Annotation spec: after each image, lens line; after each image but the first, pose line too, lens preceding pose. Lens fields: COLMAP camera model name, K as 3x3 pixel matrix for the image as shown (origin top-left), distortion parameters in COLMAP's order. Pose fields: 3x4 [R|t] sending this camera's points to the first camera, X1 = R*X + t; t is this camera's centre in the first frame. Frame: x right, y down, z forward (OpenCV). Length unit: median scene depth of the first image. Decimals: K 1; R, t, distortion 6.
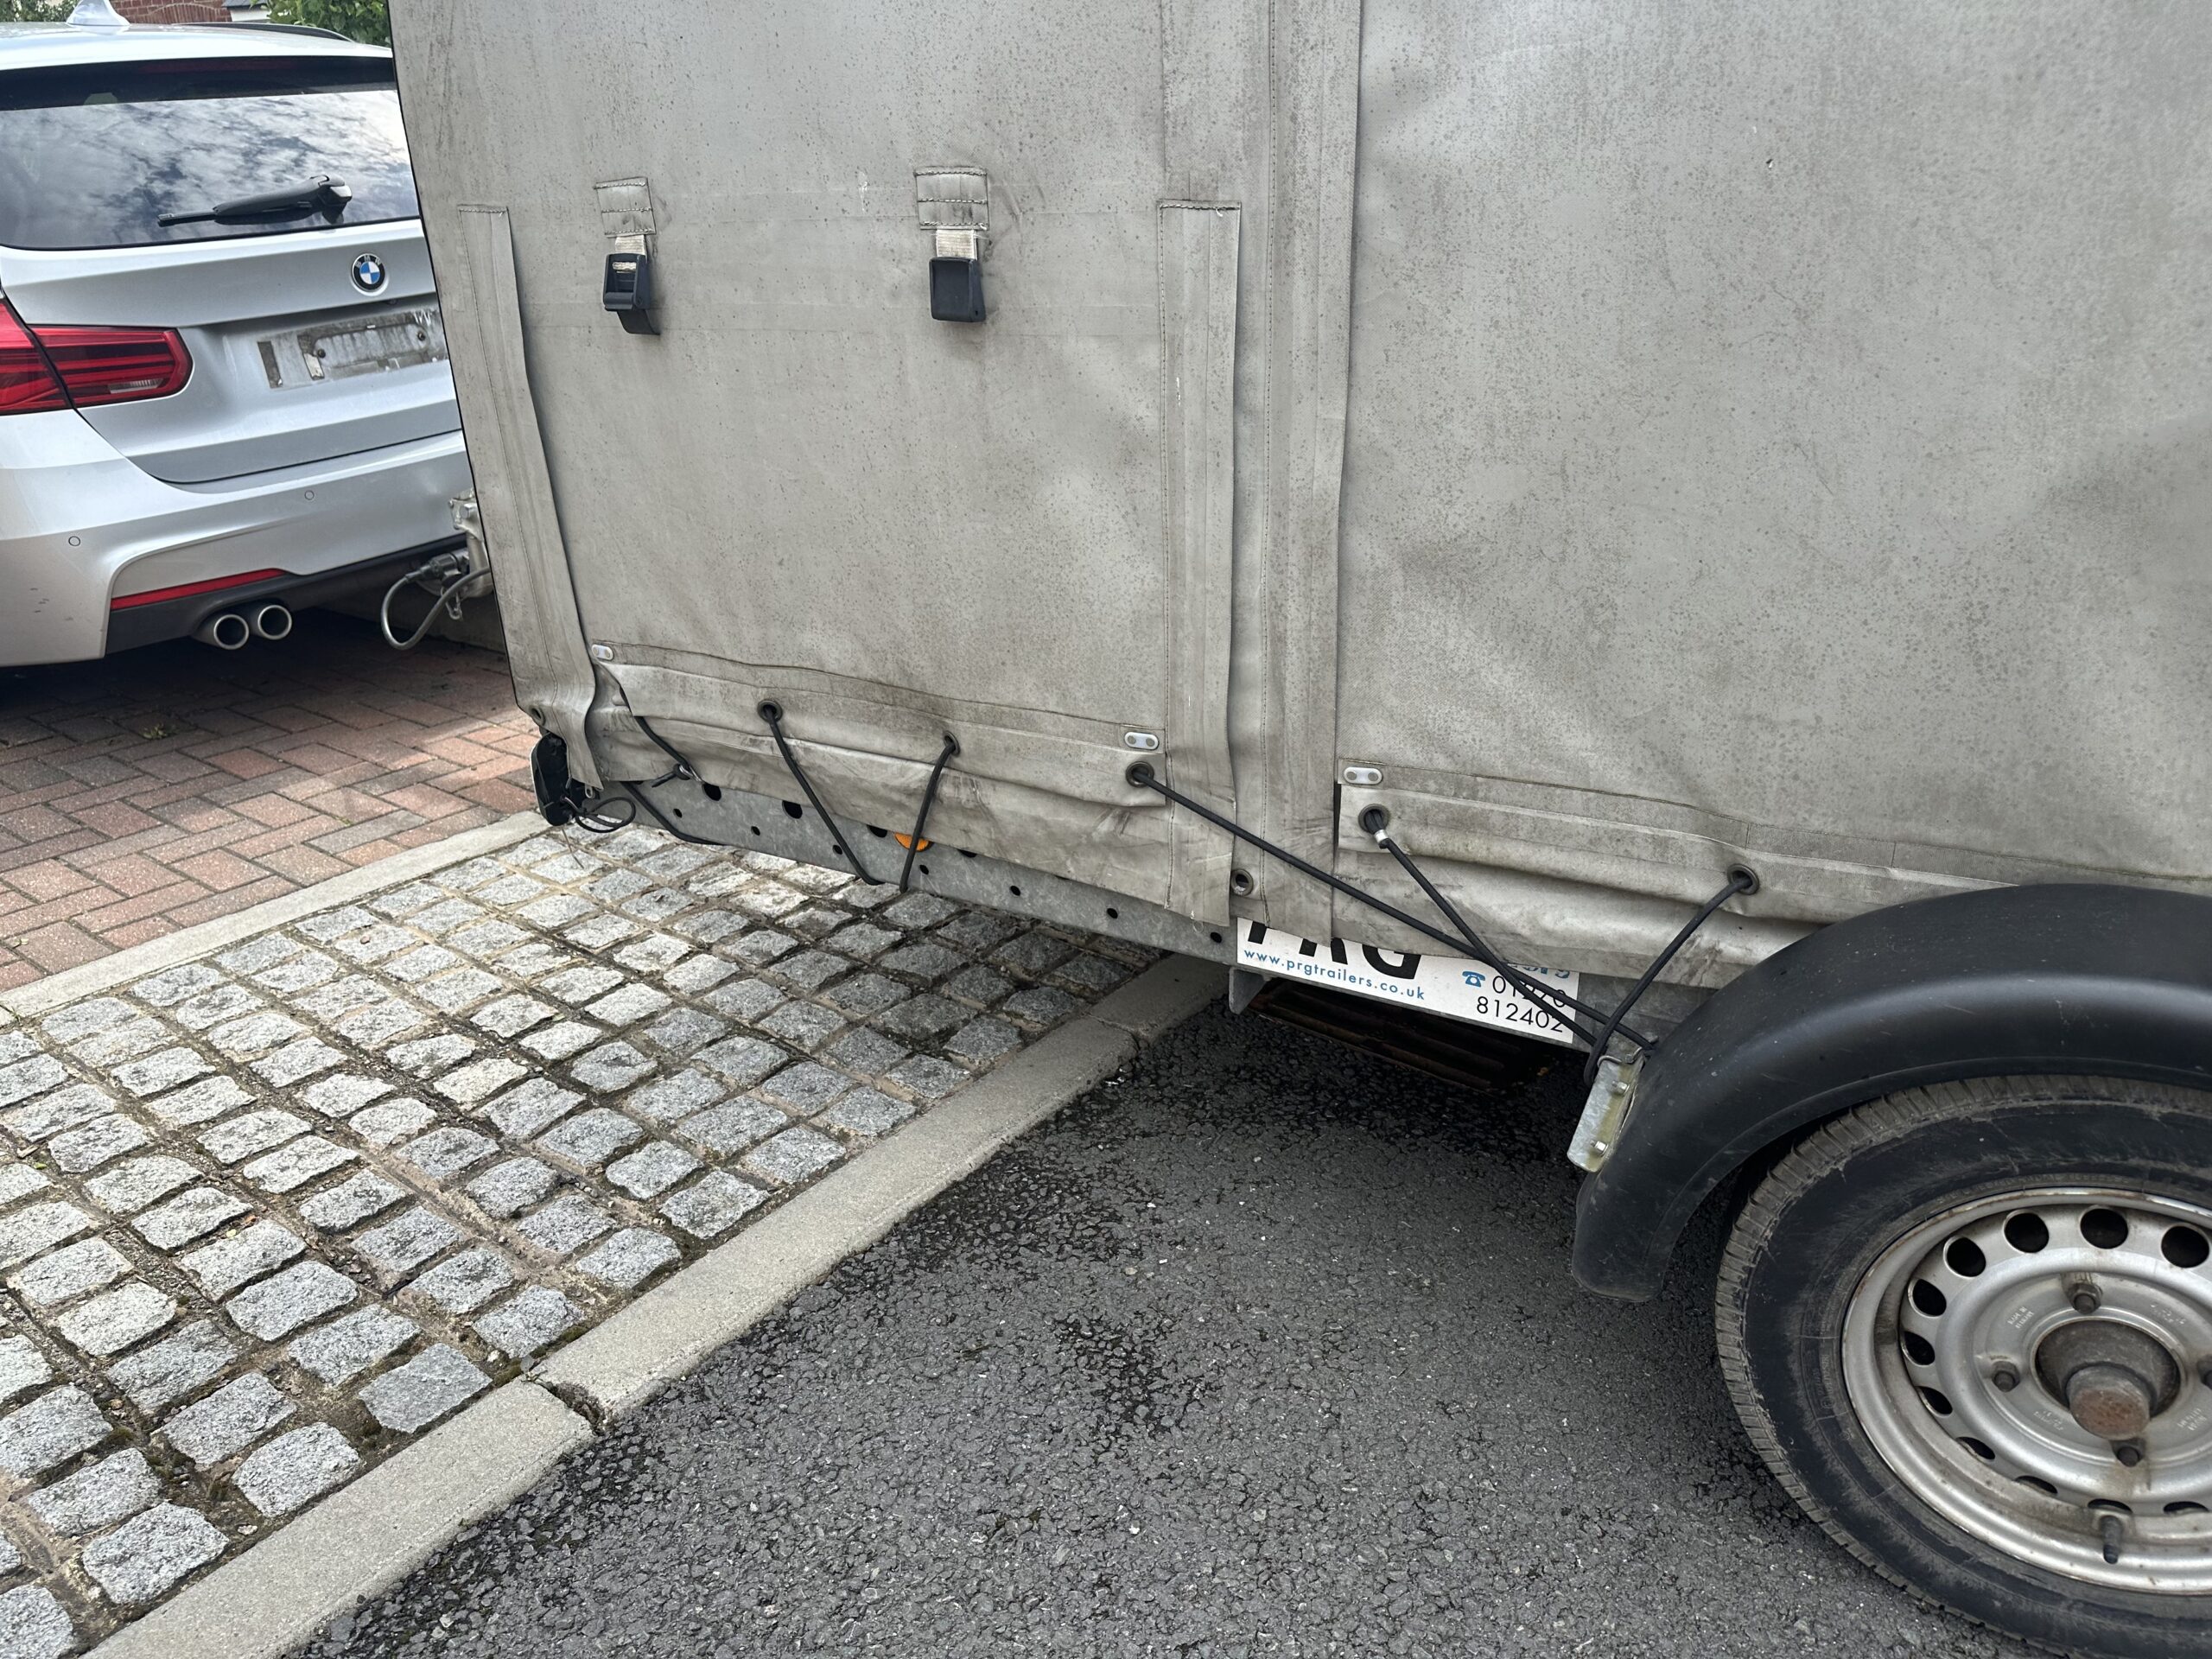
lens RADIAL K [[1544.9, 0, 1106.0], [0, 1544.9, 829.5], [0, 0, 1]] dist [0.114664, -0.140434]
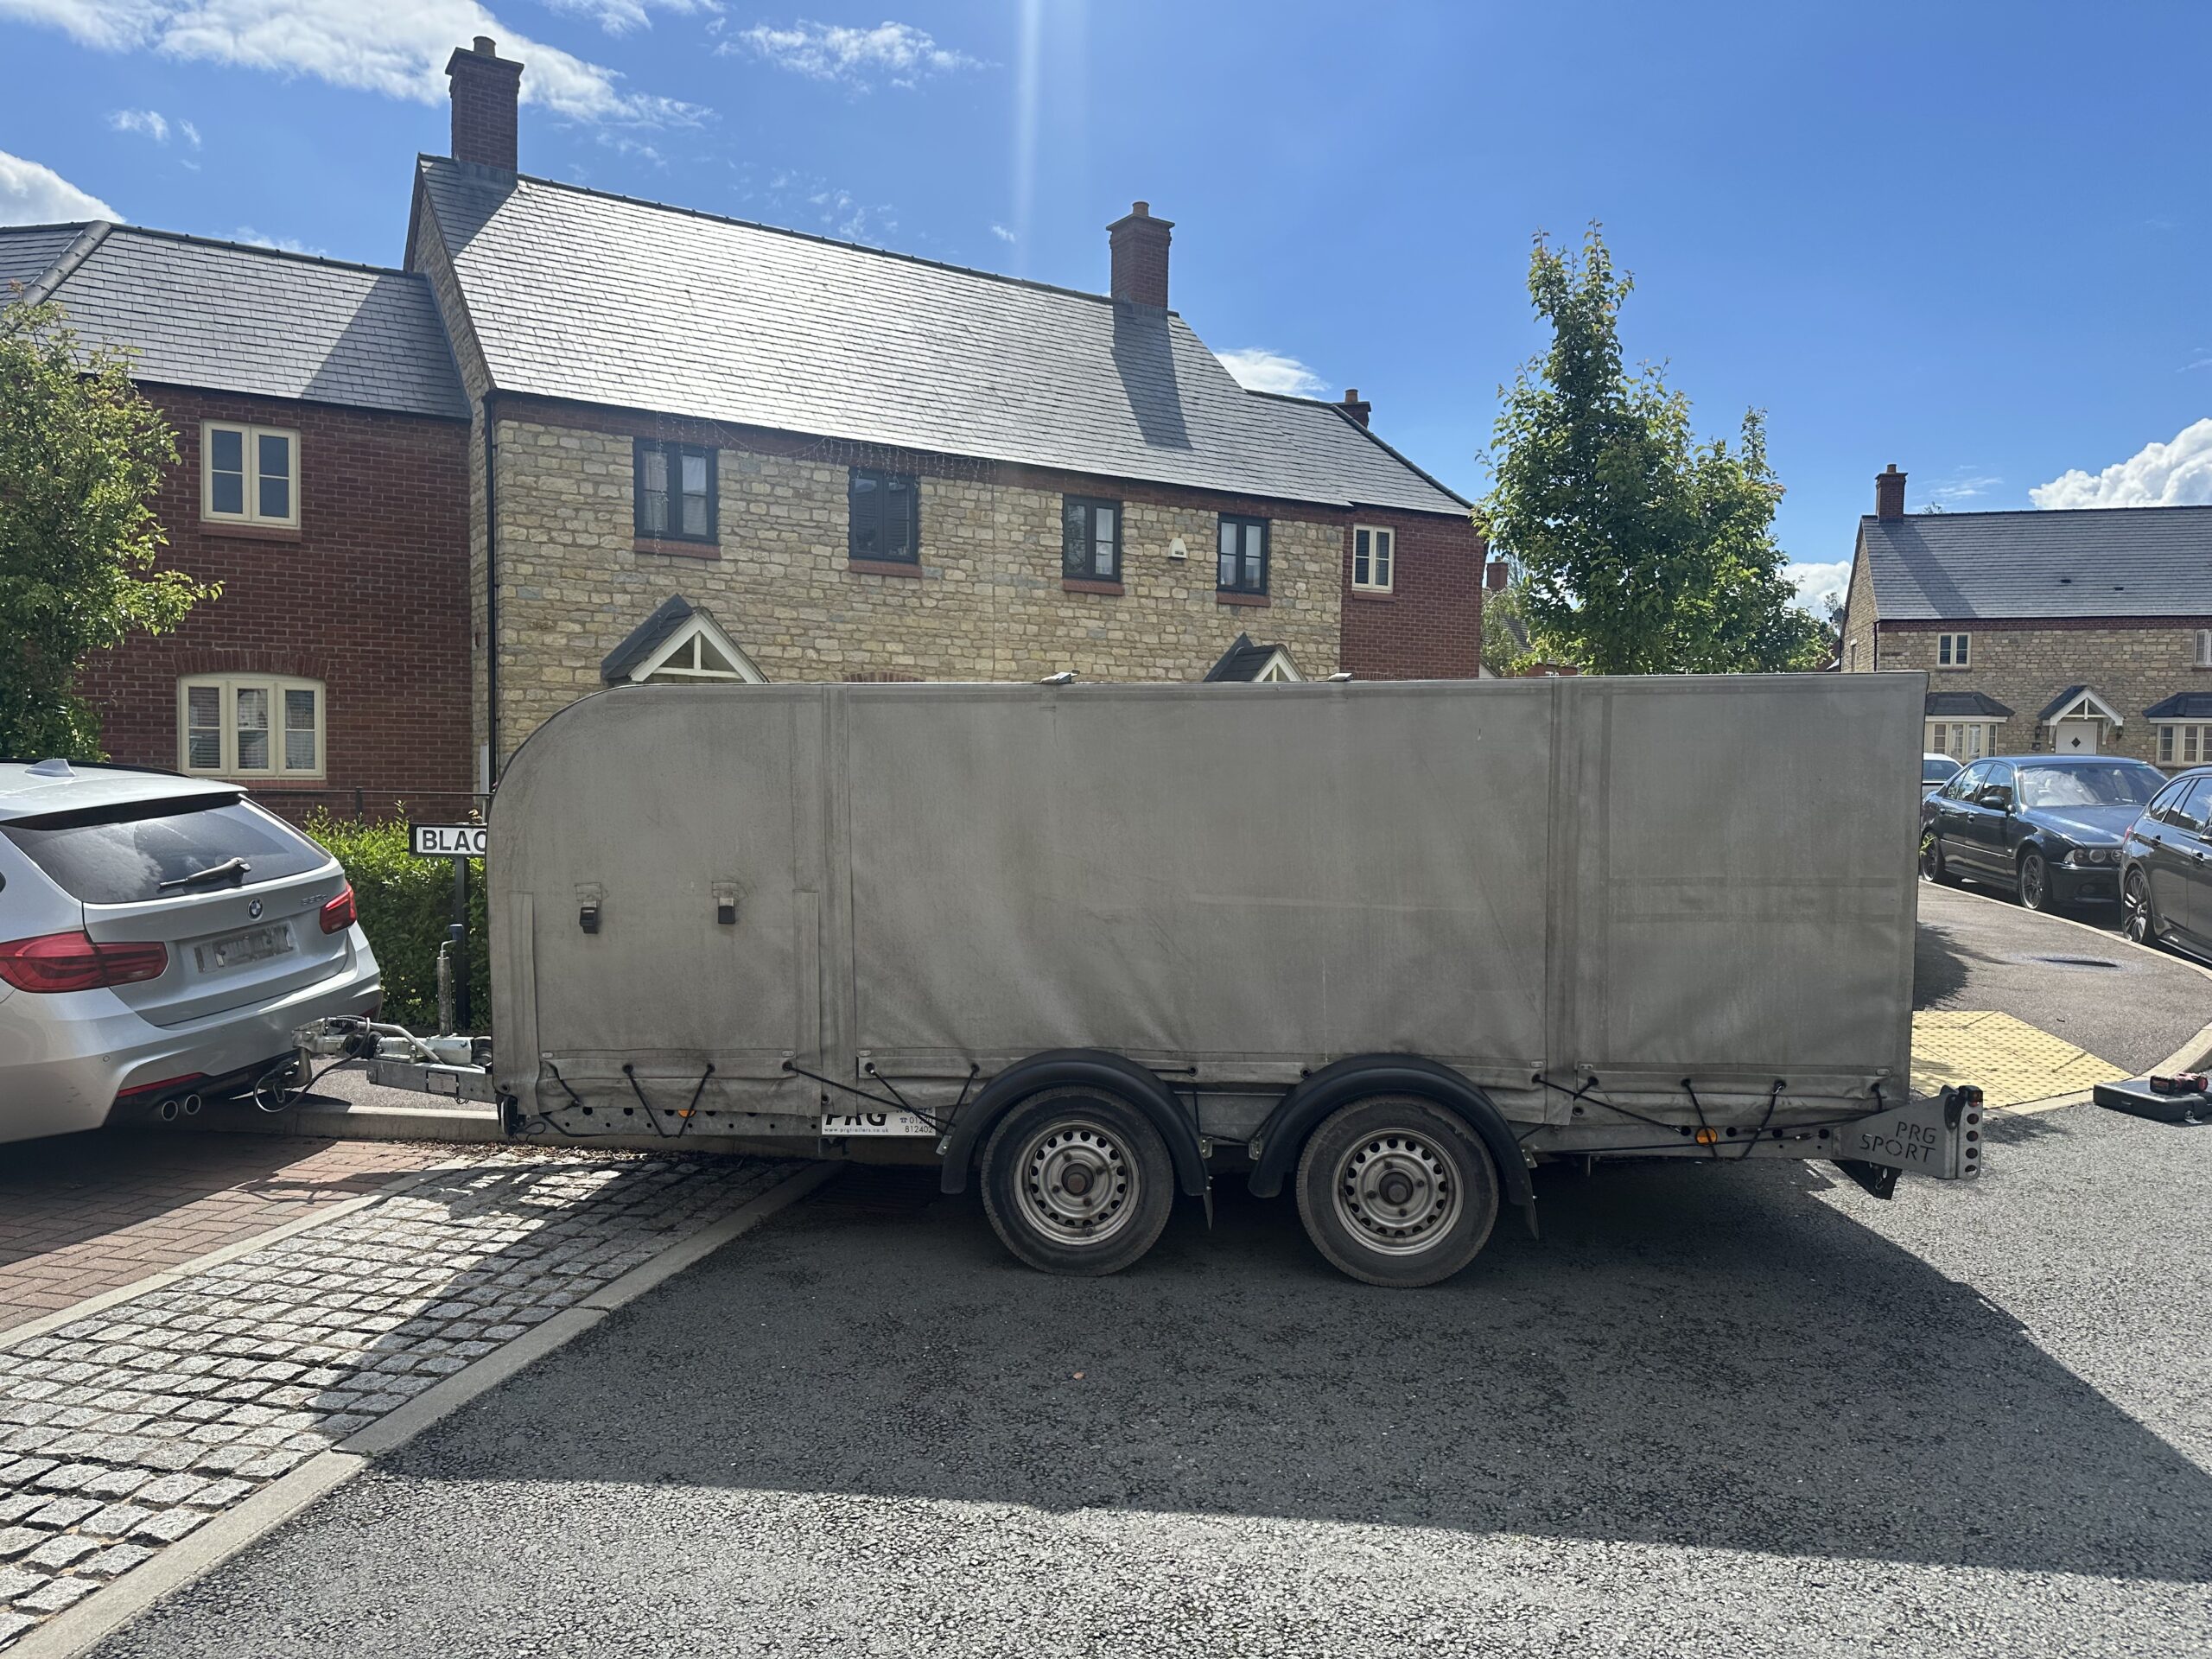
lens RADIAL K [[1525.1, 0, 1133.8], [0, 1525.1, 817.9], [0, 0, 1]] dist [0.086234, -0.132639]
pose [[0.911716, -0.007738, 0.410749, -0.539822], [0.153001, 0.934292, -0.322007, 0.531960], [-0.381268, 0.356424, 0.852993, -1.806710]]
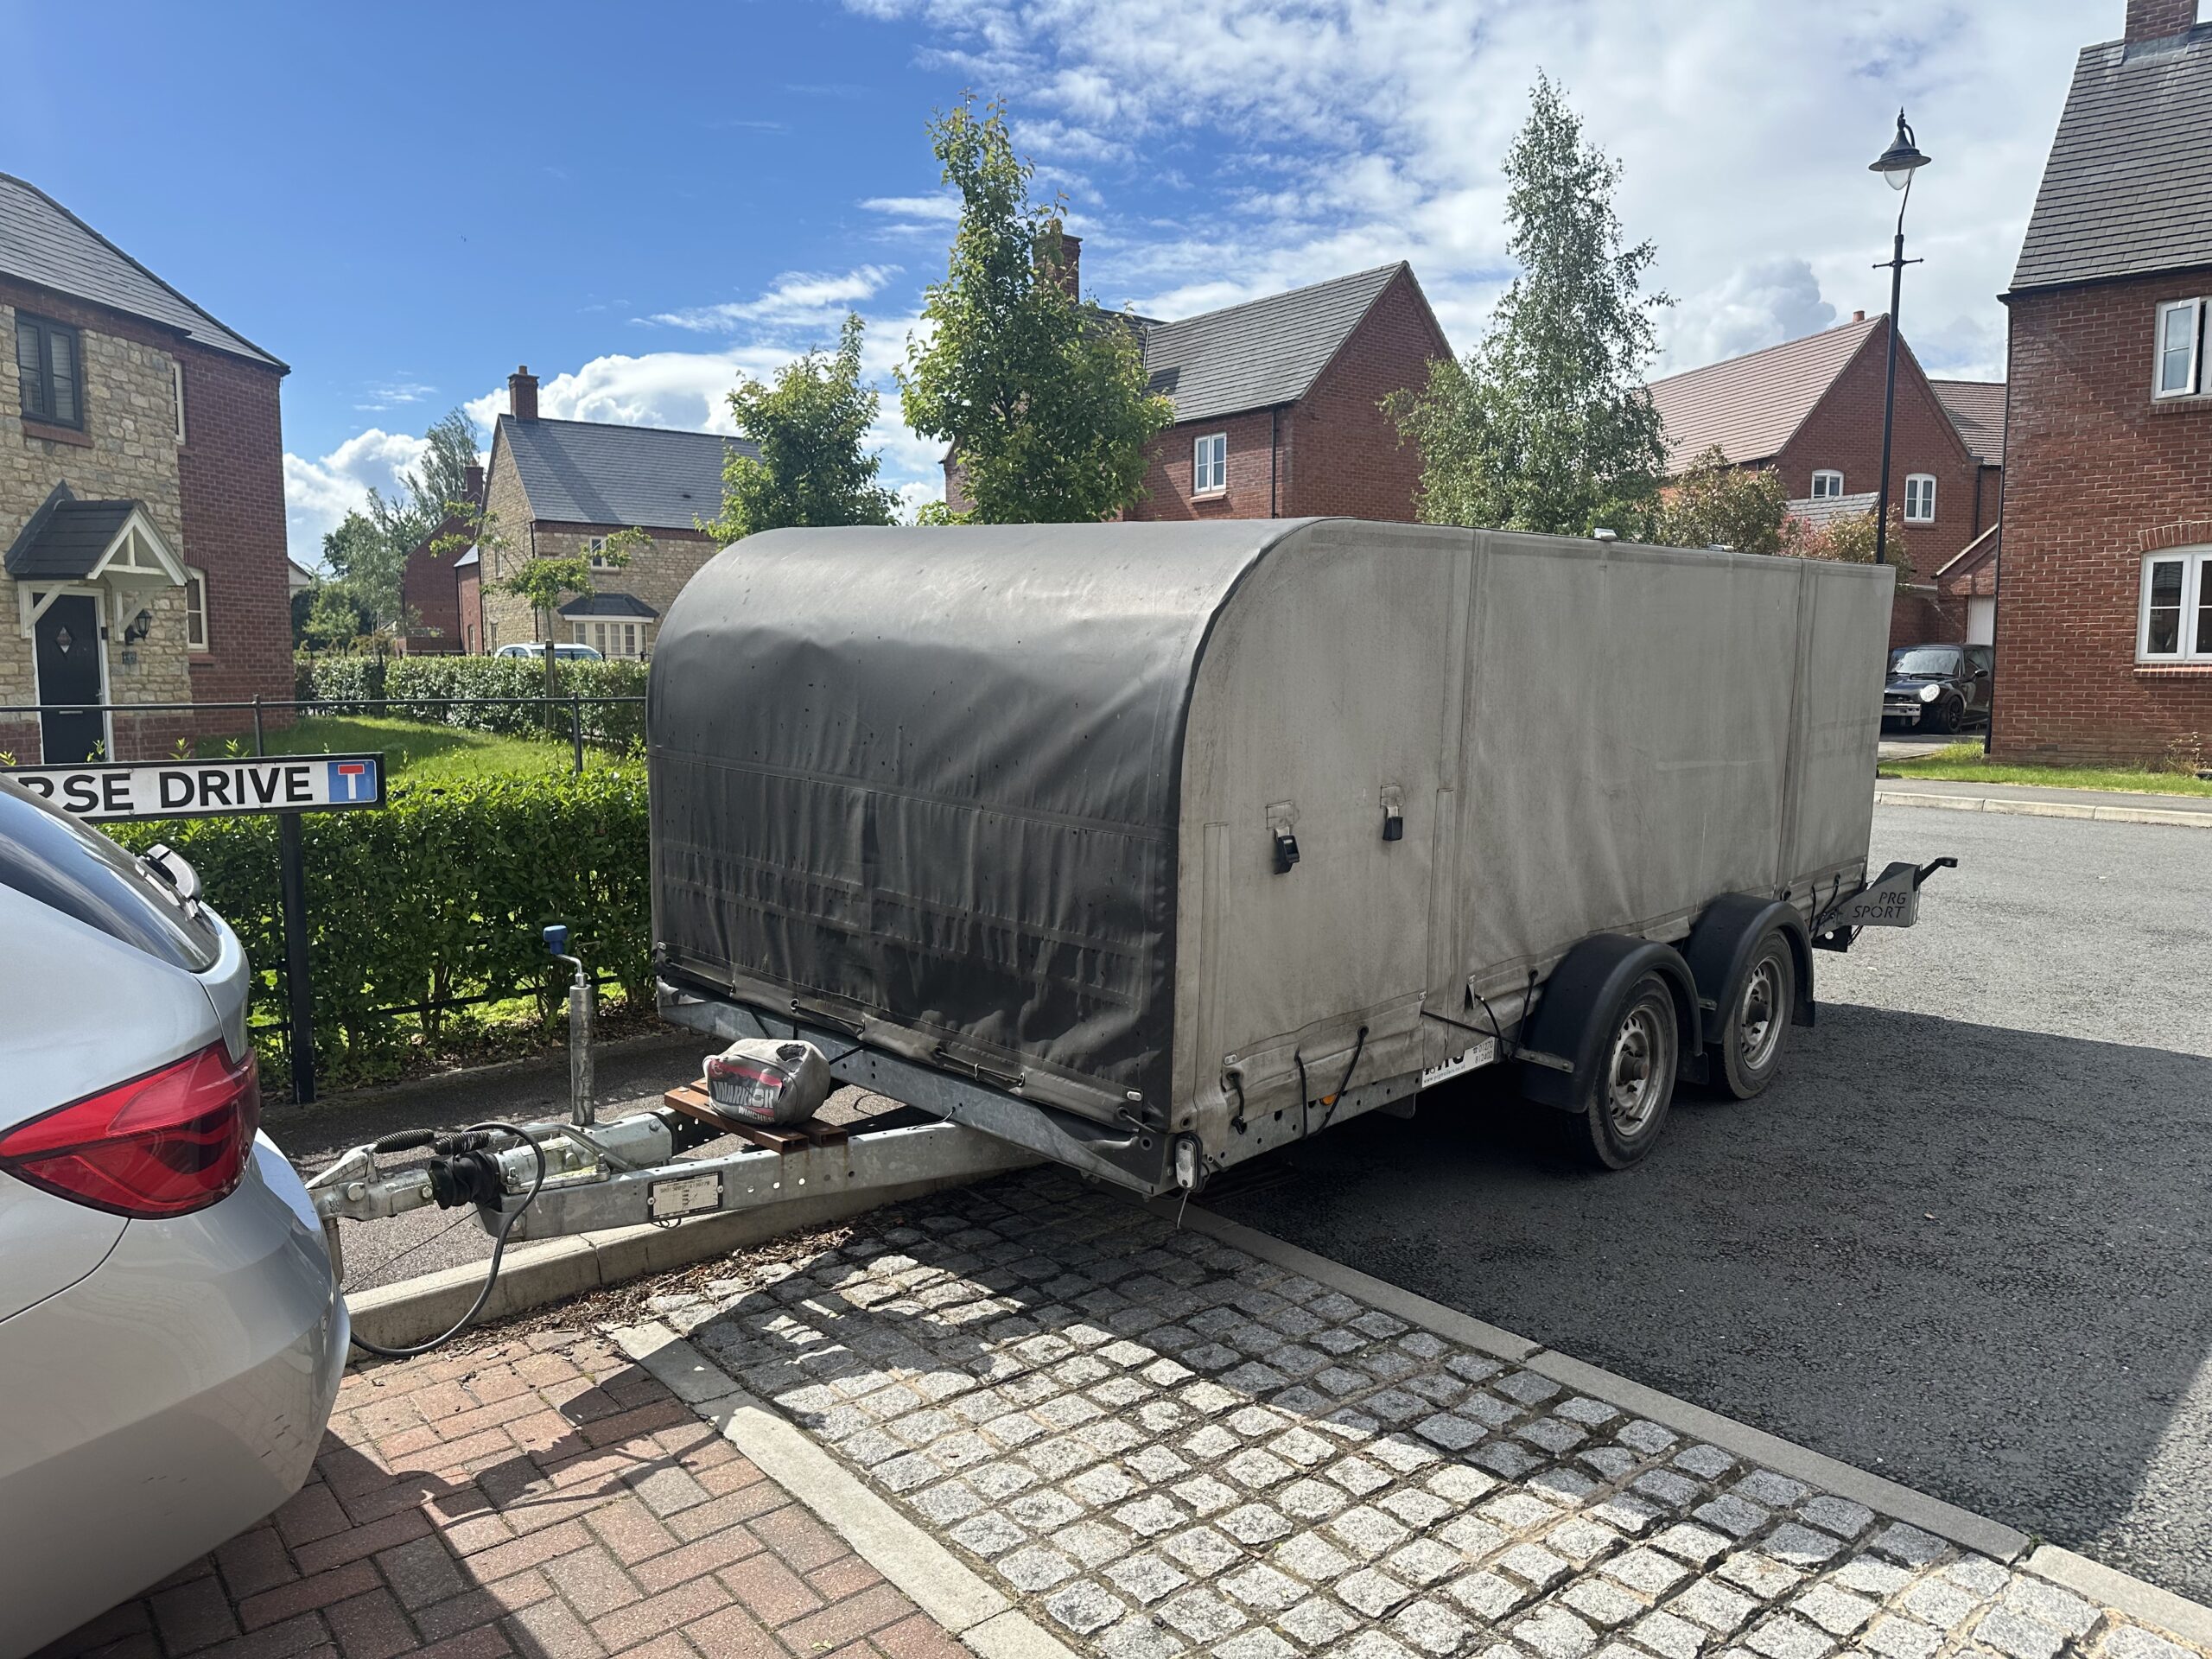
lens RADIAL K [[1520.3, 0, 1106.0], [0, 1520.3, 829.5], [0, 0, 1]] dist [0.050179, -0.057159]
pose [[0.243415, -0.103538, 0.964380, -2.164103], [0.380971, 0.924582, 0.003105, -0.453339], [-0.891970, 0.366645, 0.264502, 0.669230]]
